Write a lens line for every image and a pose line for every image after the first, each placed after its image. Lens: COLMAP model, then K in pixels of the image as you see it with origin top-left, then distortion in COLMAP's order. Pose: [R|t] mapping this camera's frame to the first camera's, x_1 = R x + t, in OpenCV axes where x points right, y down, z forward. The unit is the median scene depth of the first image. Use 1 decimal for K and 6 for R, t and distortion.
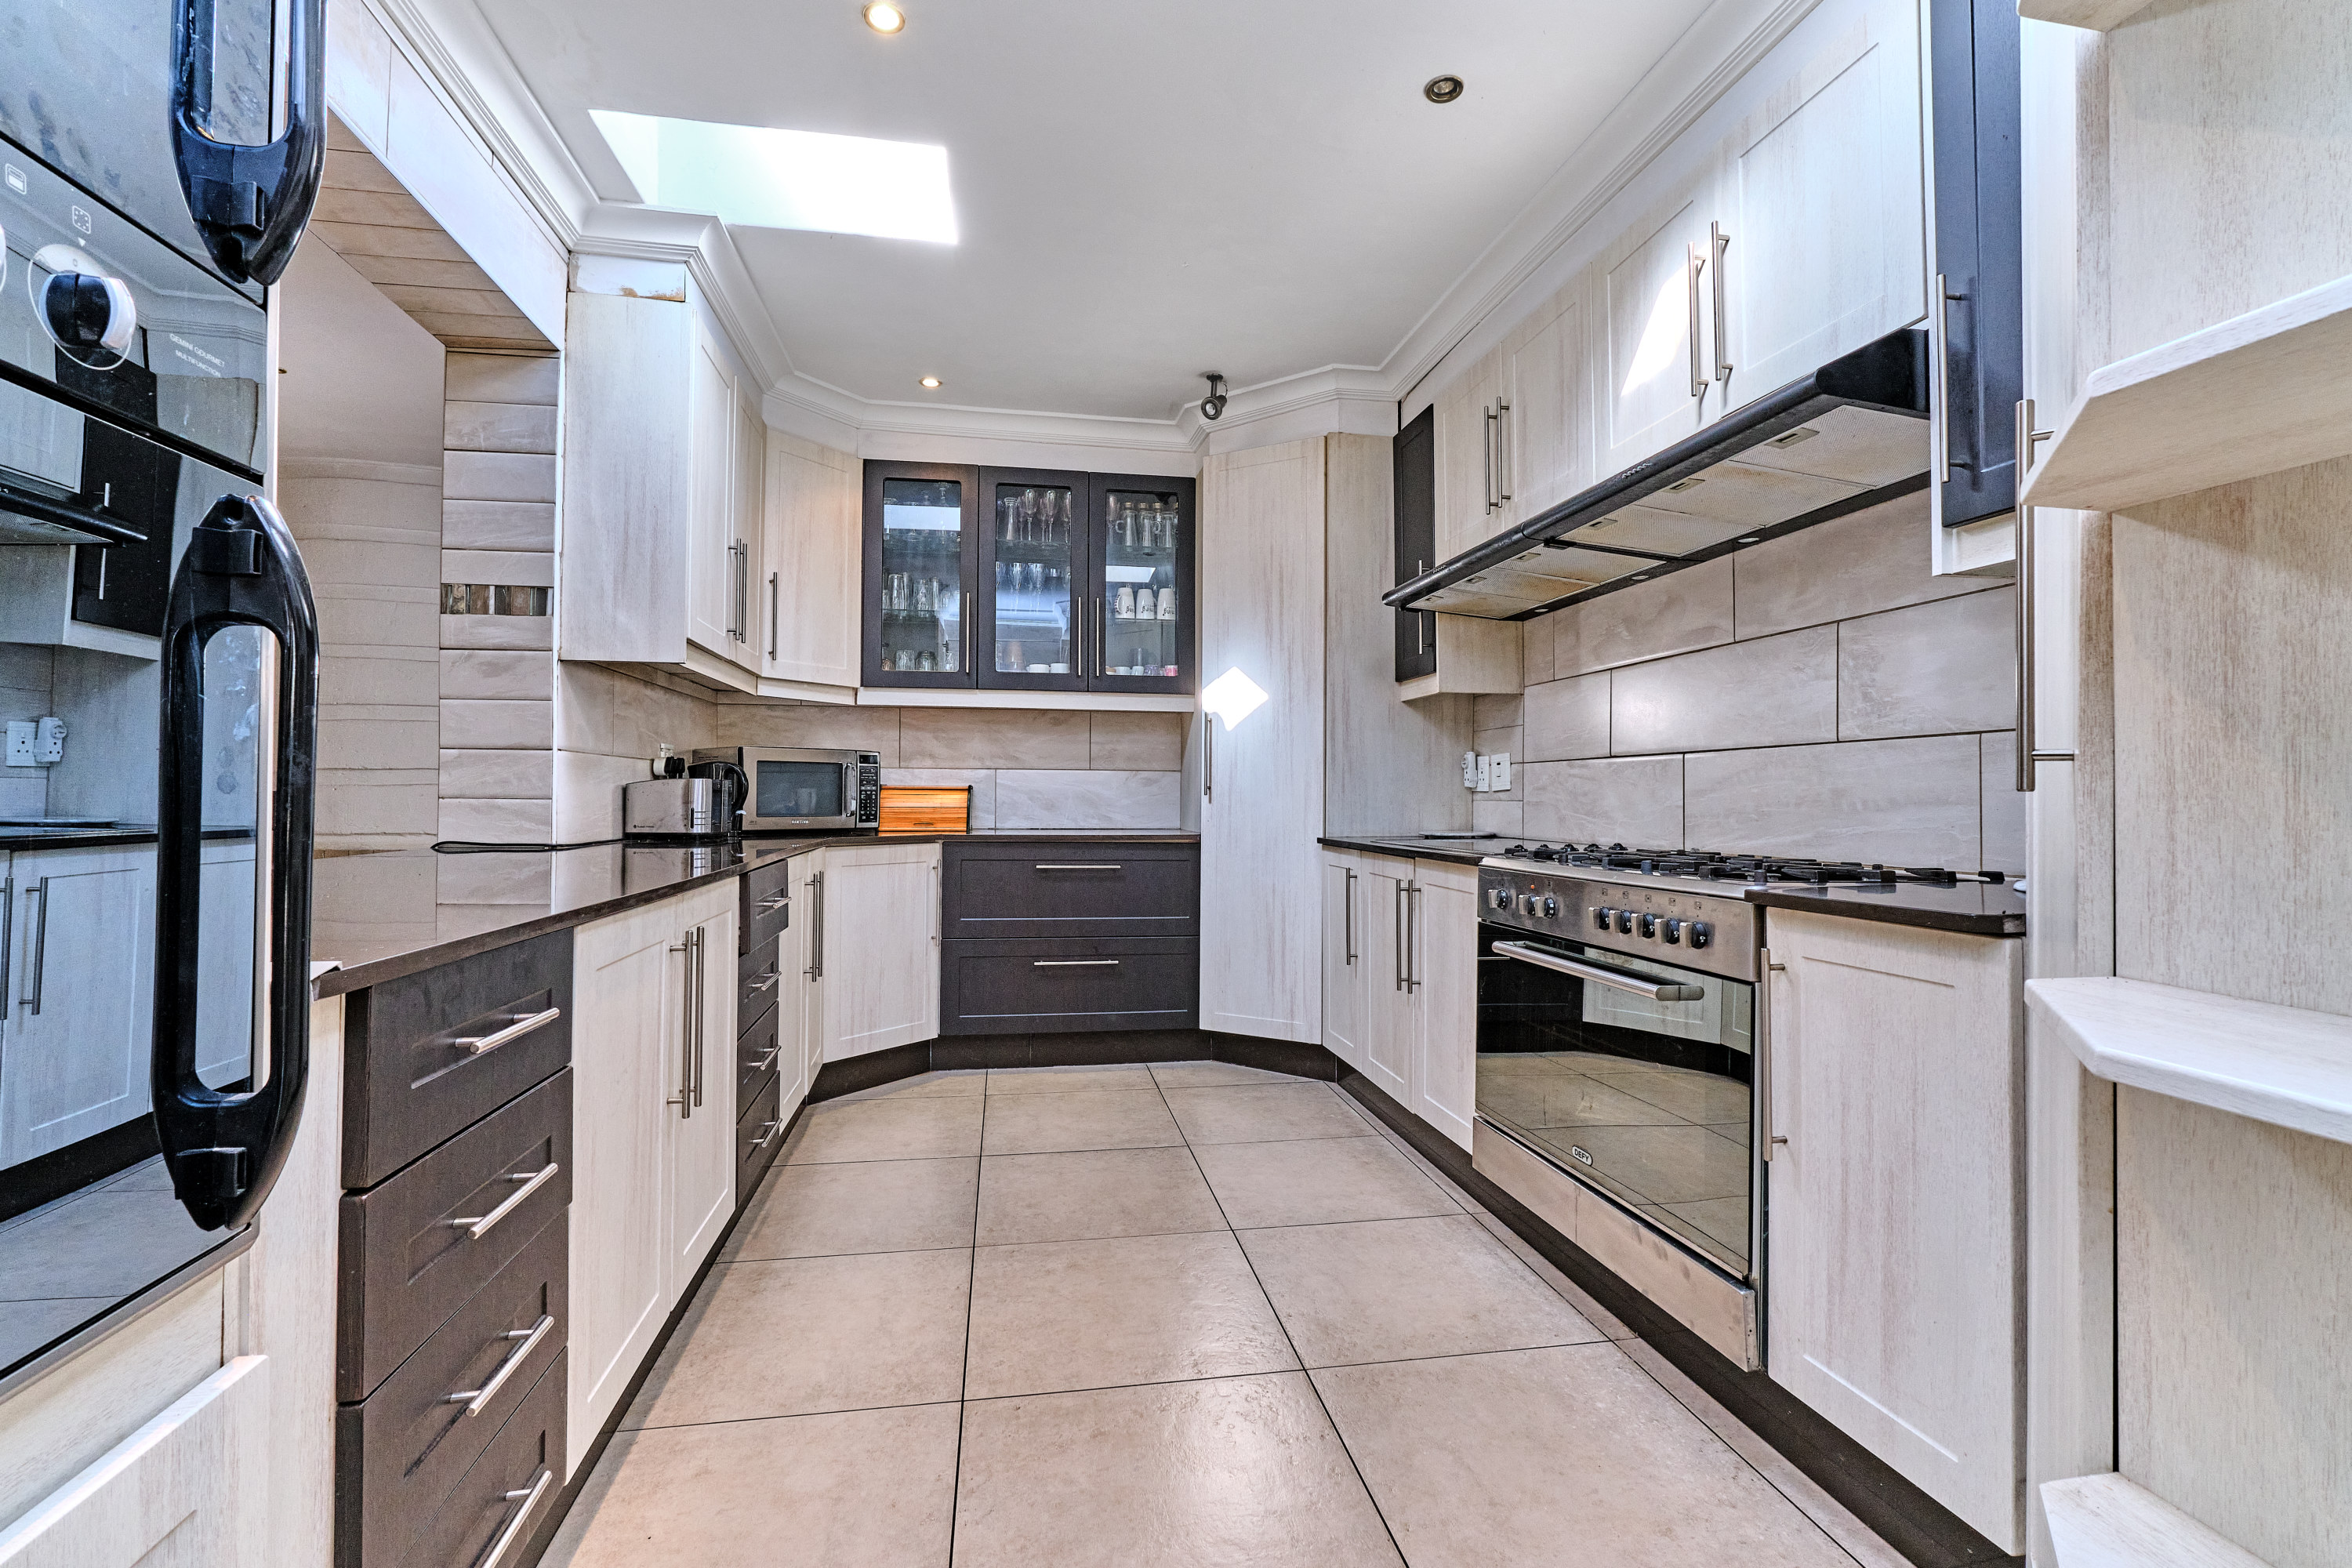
lens RADIAL K [[1032.0, 0, 1174.4], [0, 1032.0, 782.8], [0, 0, 1]] dist [-0.031398, 0.009611]
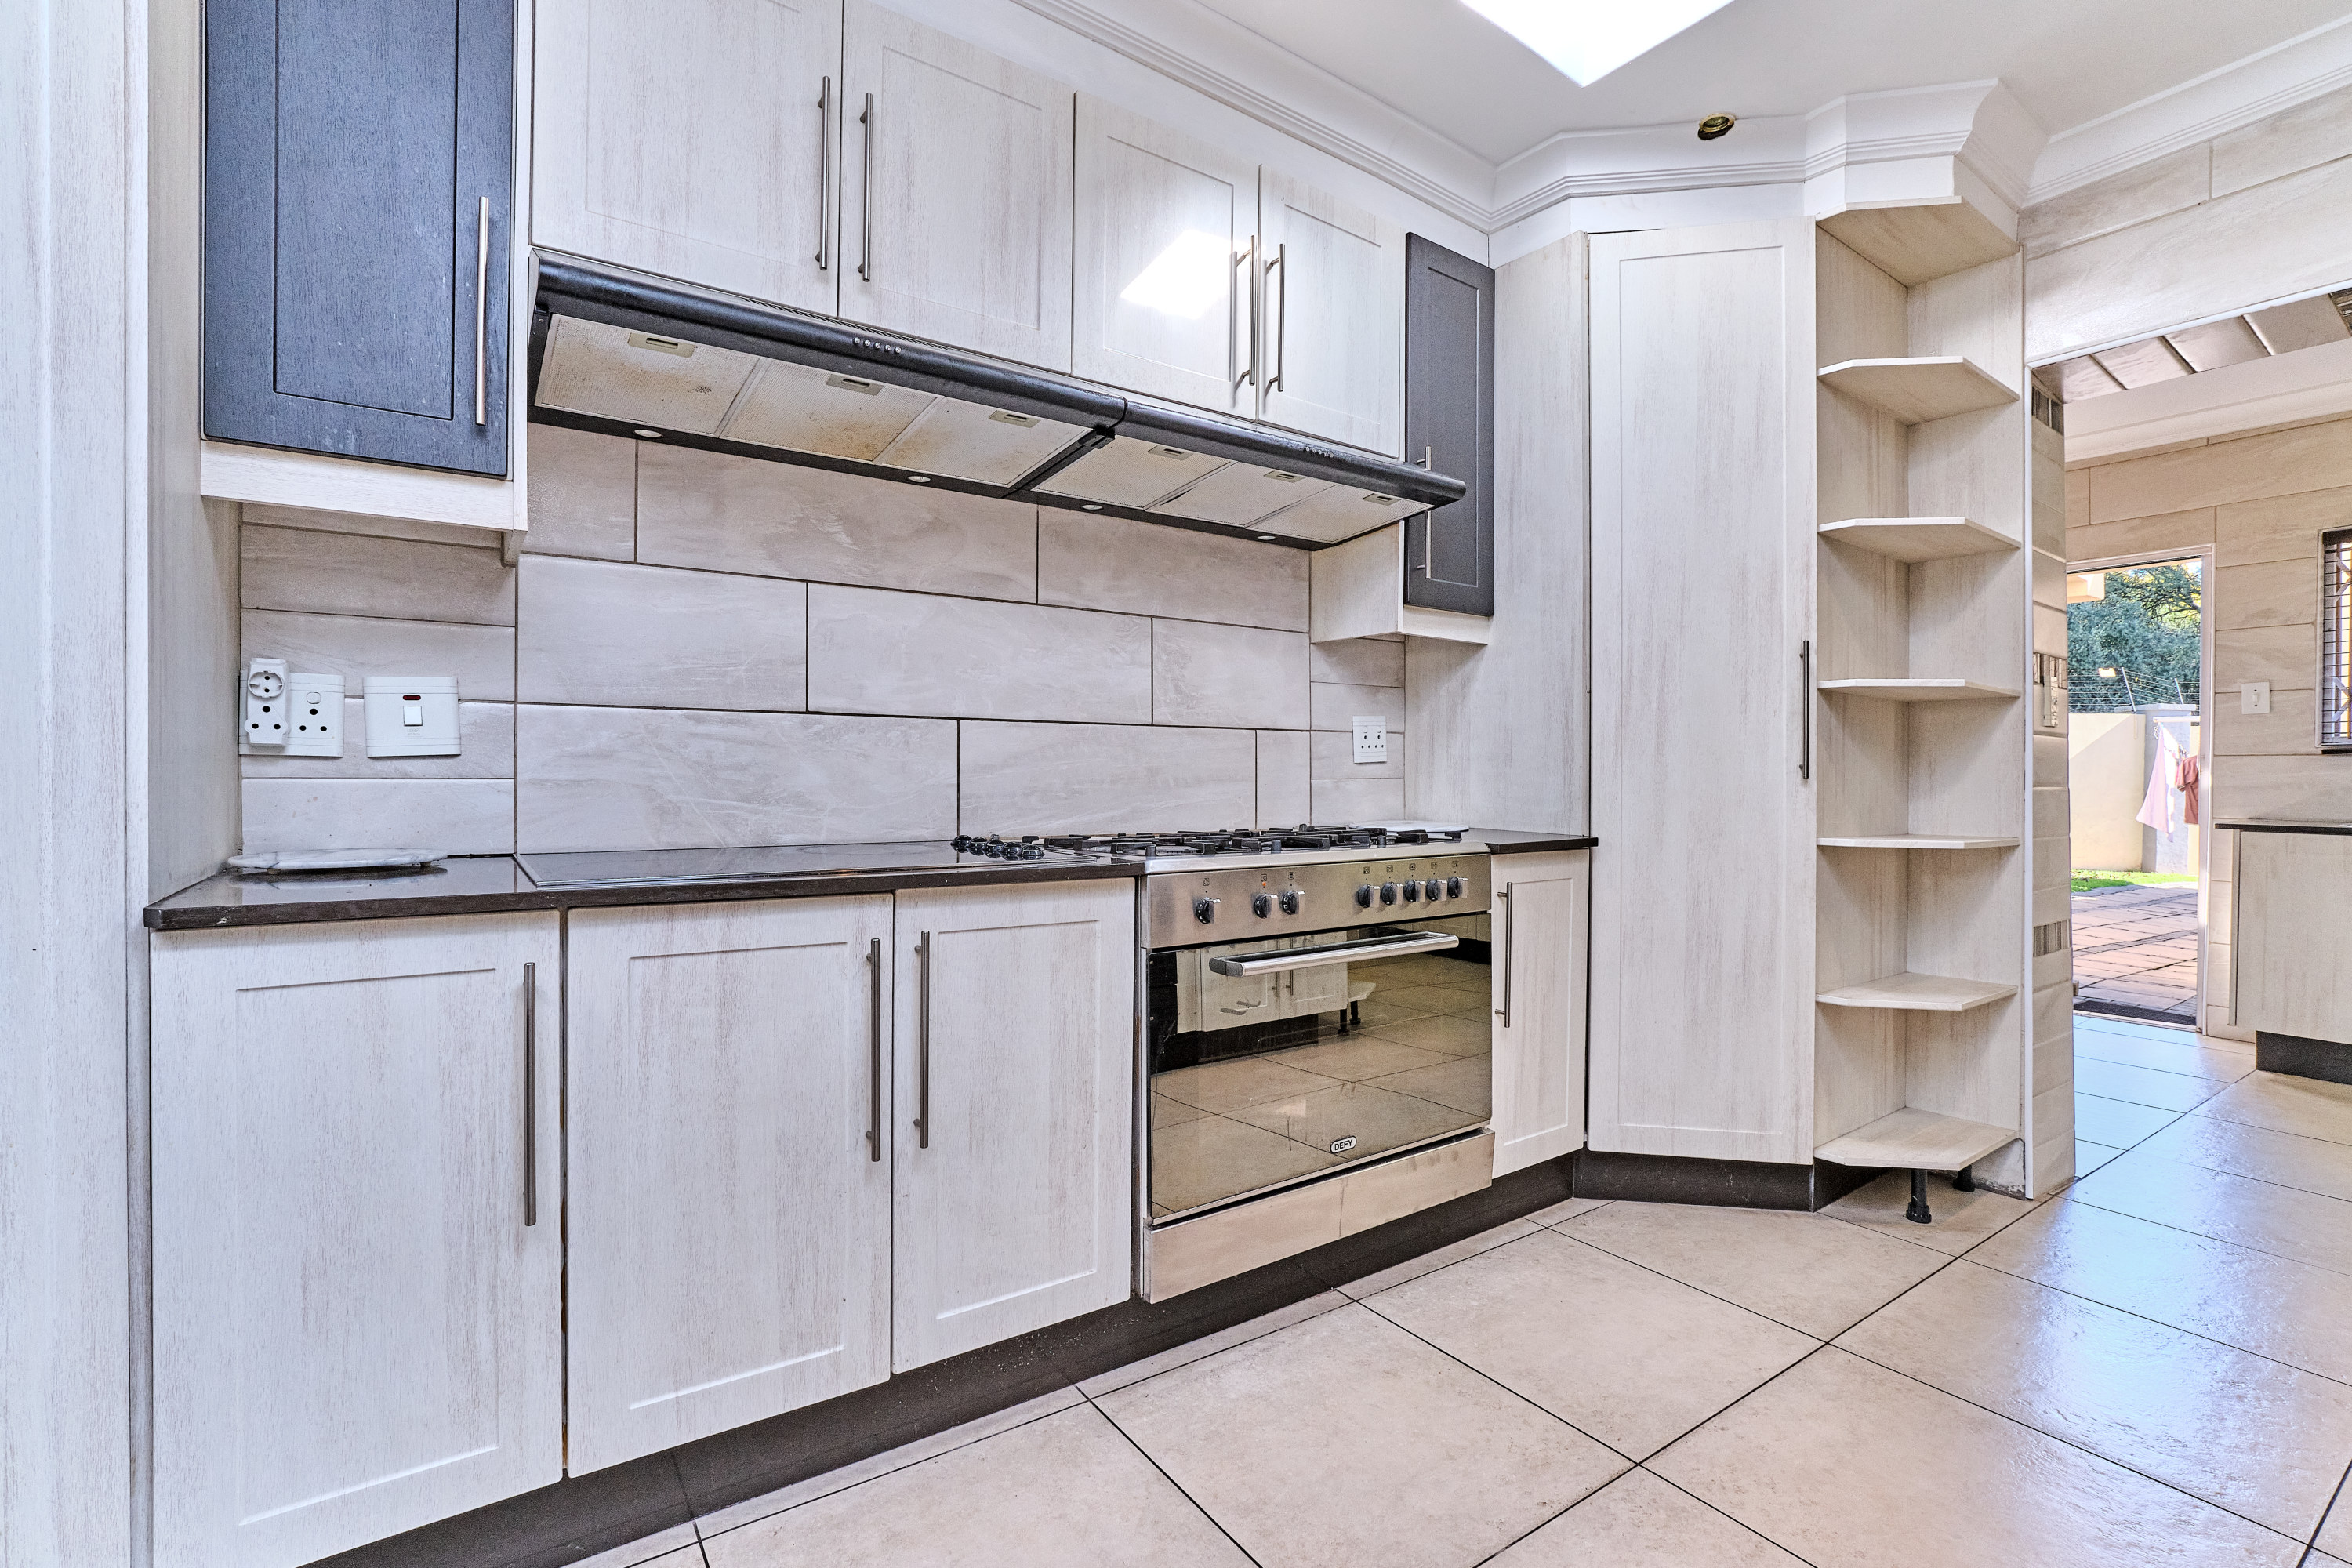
lens RADIAL K [[1032.0, 0, 1199.1], [0, 1032.0, 787.0], [0, 0, 1]] dist [-0.031398, 0.009611]
pose [[-0.420758, -0.017976, 0.906995, -0.394587], [-0.021107, 0.999727, 0.010022, 0.015003], [-0.906927, -0.014927, -0.421022, 1.423353]]
